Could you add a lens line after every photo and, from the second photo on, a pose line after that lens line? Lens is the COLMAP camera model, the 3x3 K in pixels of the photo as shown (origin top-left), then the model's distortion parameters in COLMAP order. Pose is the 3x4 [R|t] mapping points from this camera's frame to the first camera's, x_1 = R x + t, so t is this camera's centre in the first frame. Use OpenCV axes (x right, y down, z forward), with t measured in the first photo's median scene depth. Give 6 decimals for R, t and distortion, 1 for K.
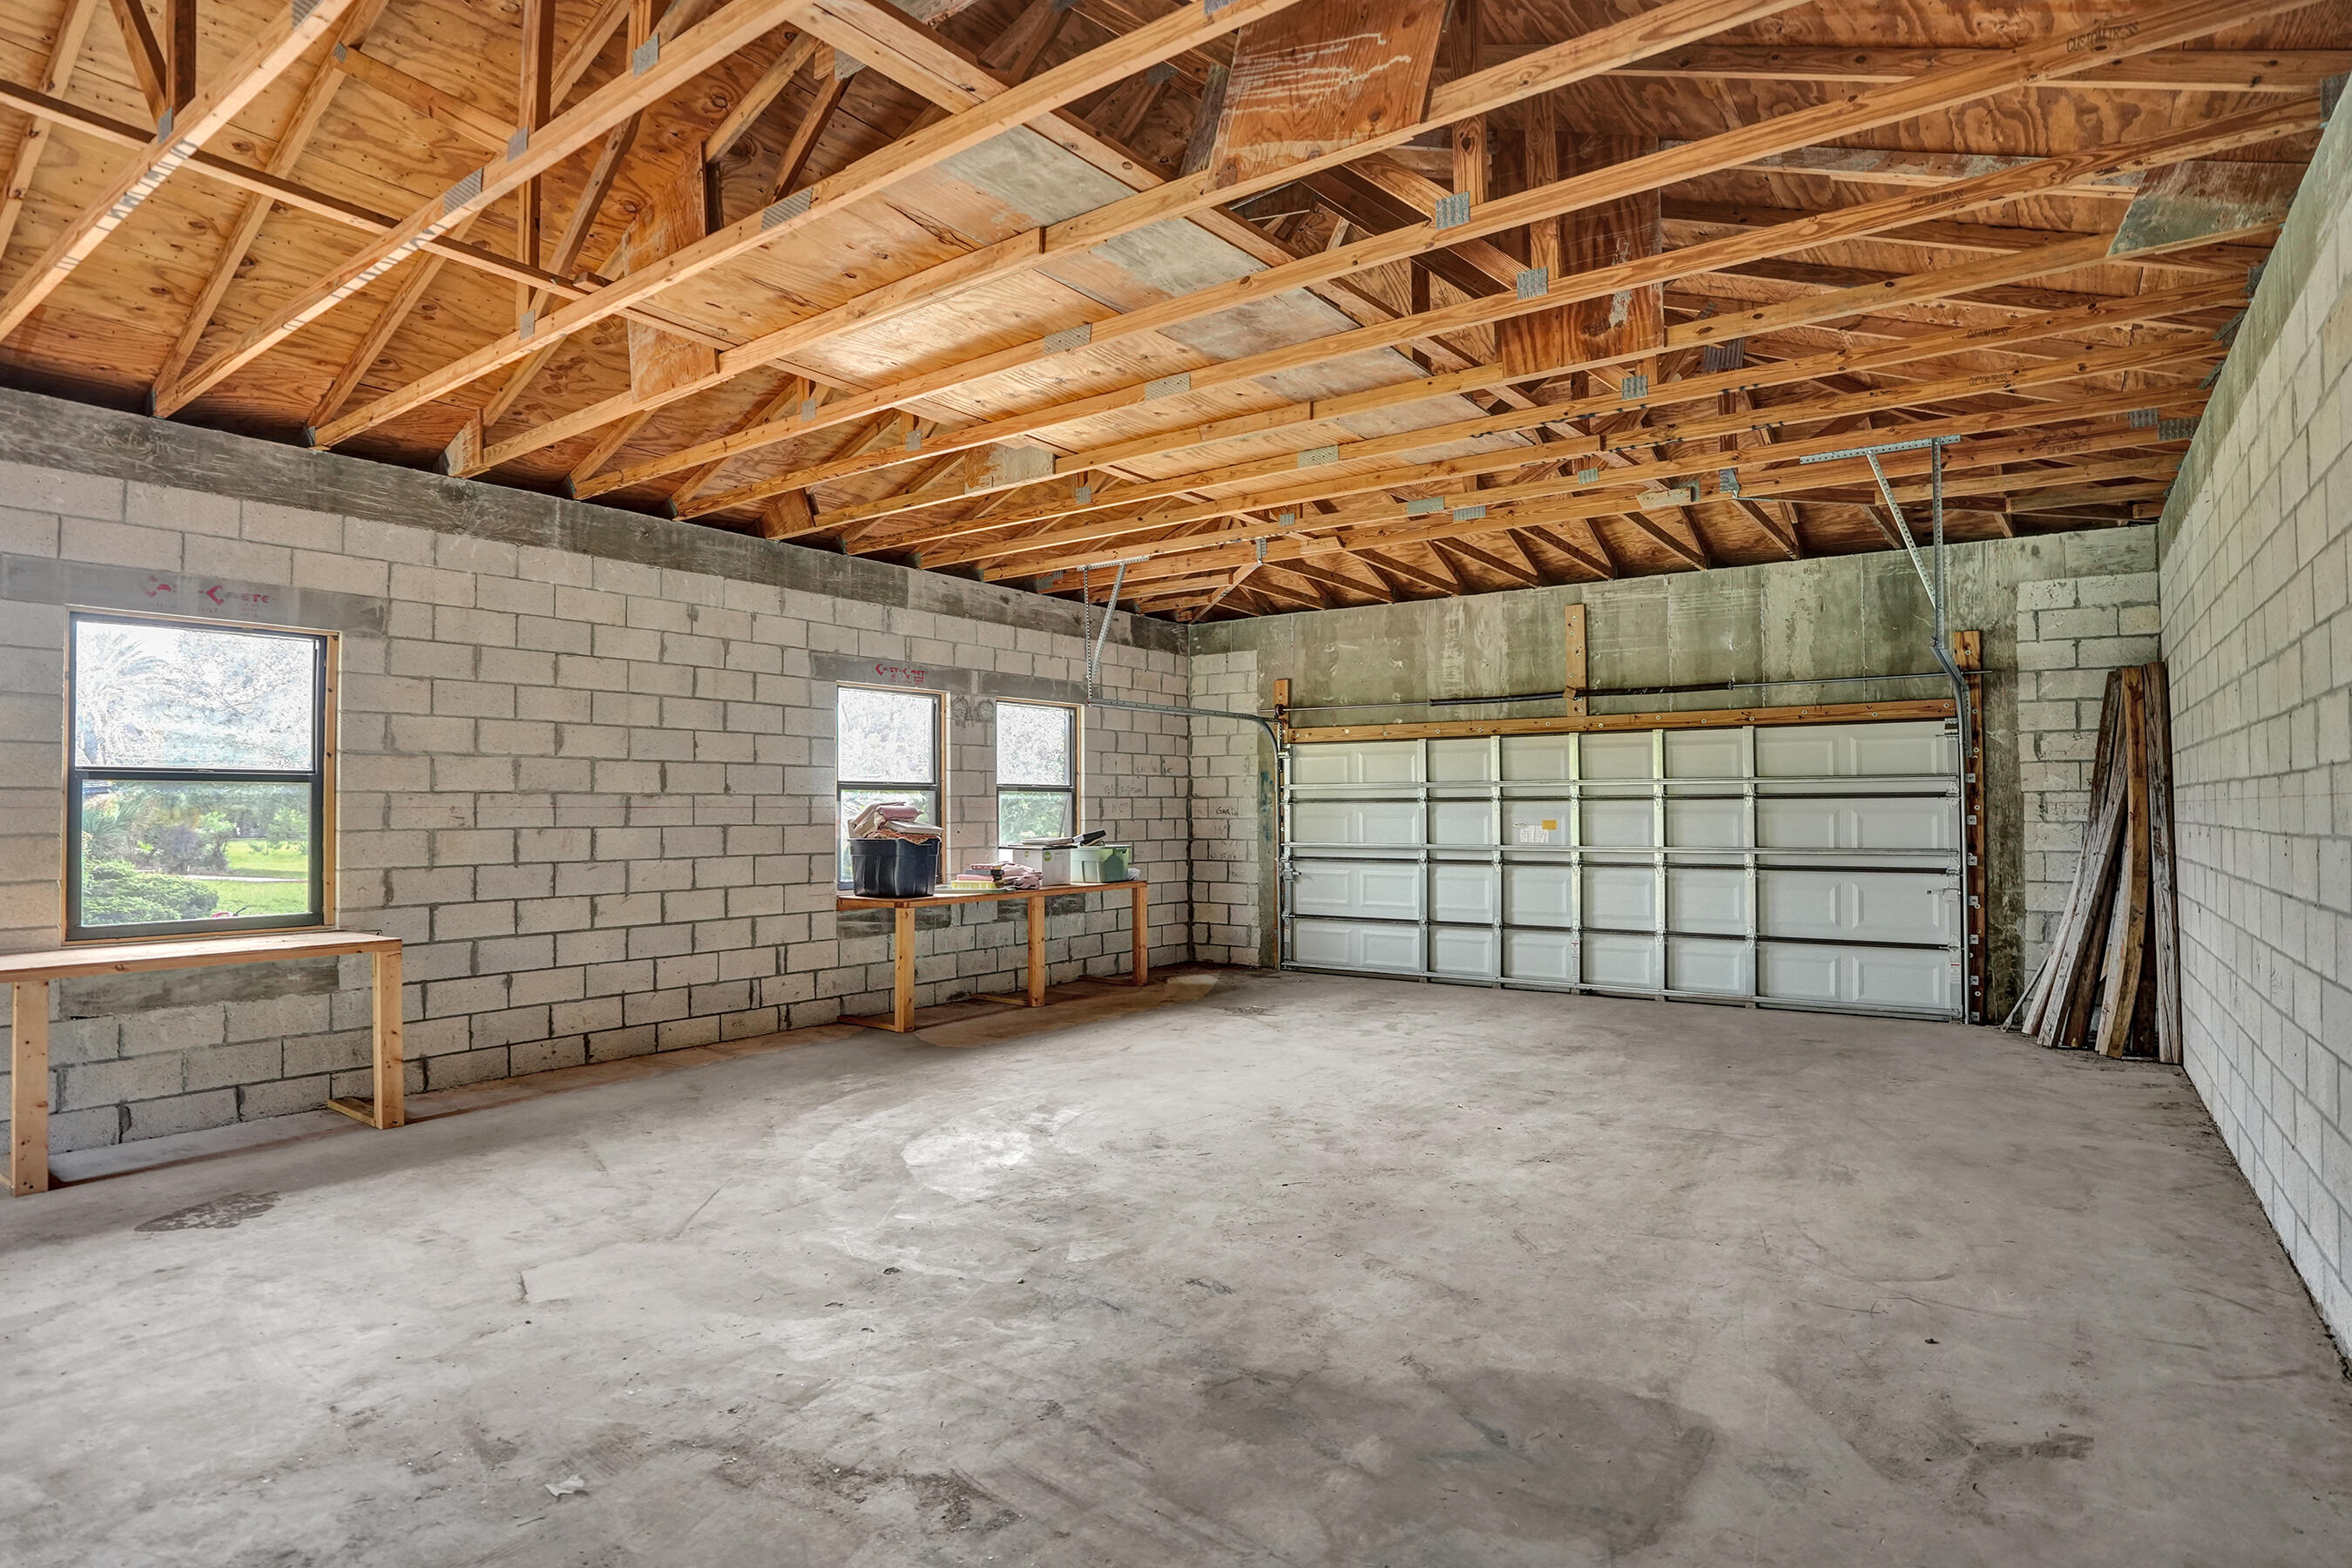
lens RADIAL K [[1208.5, 0, 1240.4], [0, 1208.5, 794.2], [0, 0, 1]] dist [-0.062303, 0.017791]
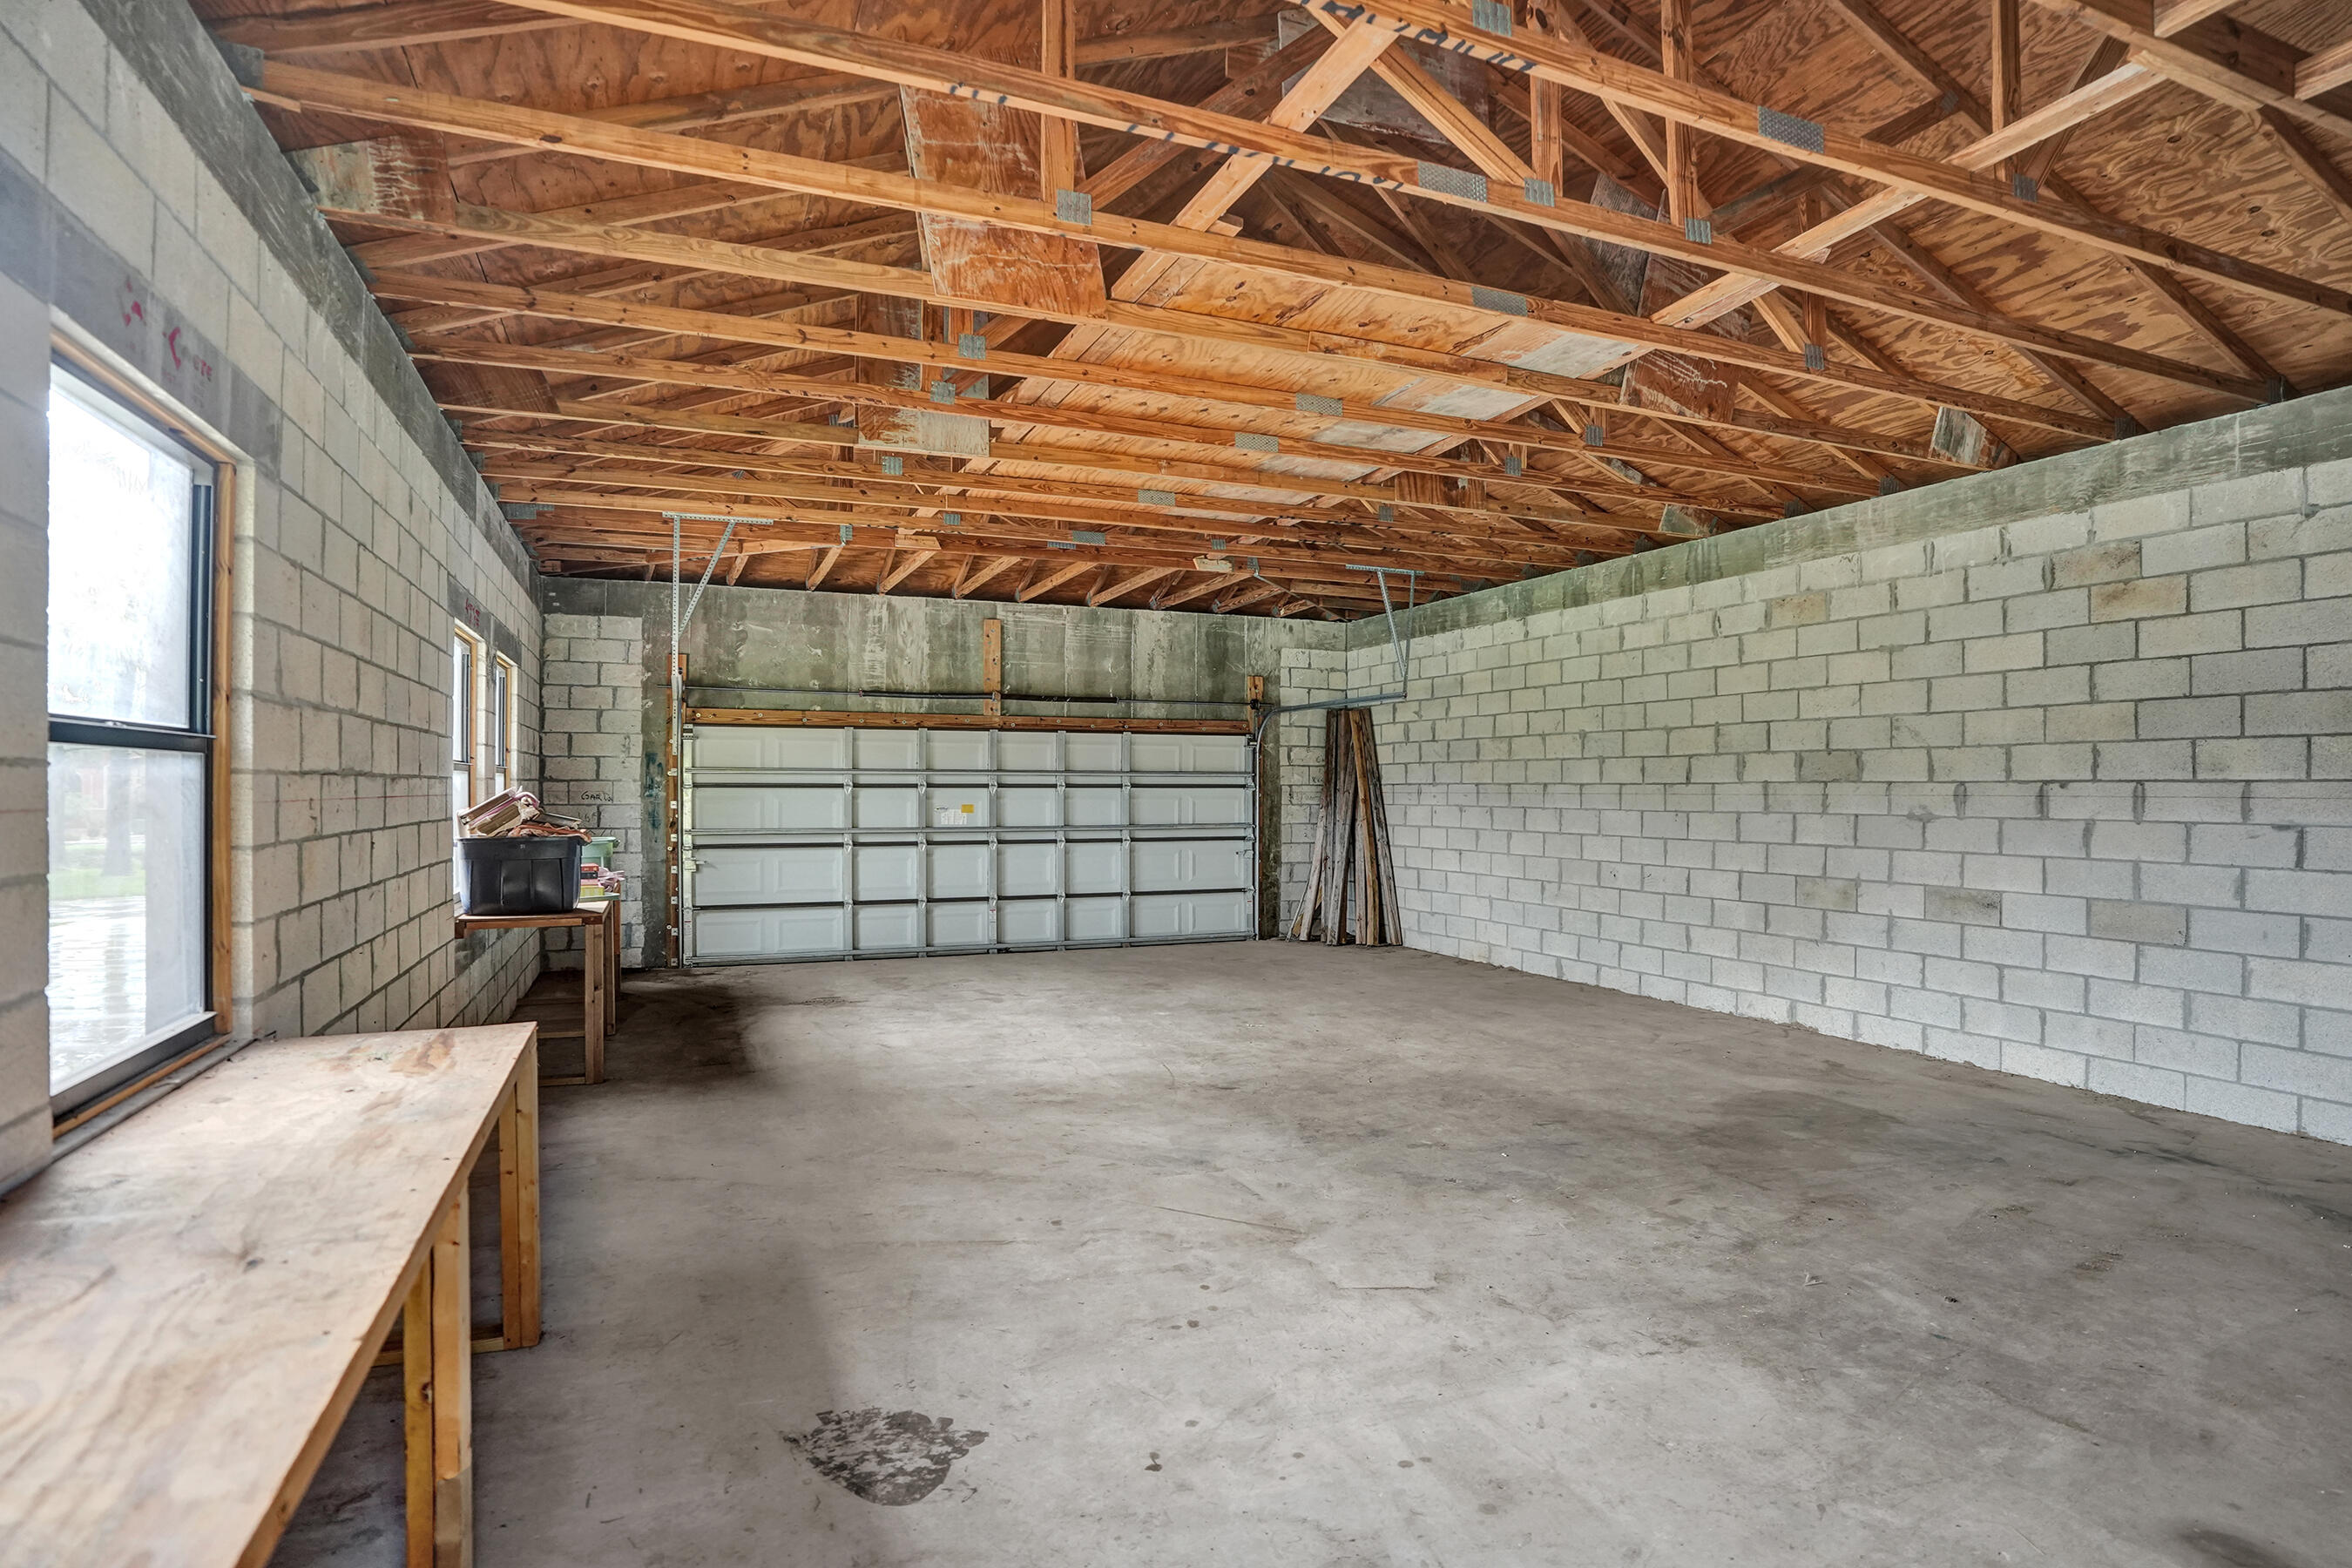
lens RADIAL K [[1145.8, 0, 1197.5], [0, 1145.8, 800.8], [0, 0, 1]] dist [-0.058615, 0.000332]
pose [[0.559938, -0.004230, 0.828523, -0.581351], [-0.015081, 0.999769, 0.015296, -0.002154], [-0.828397, -0.021060, 0.559745, 0.235531]]
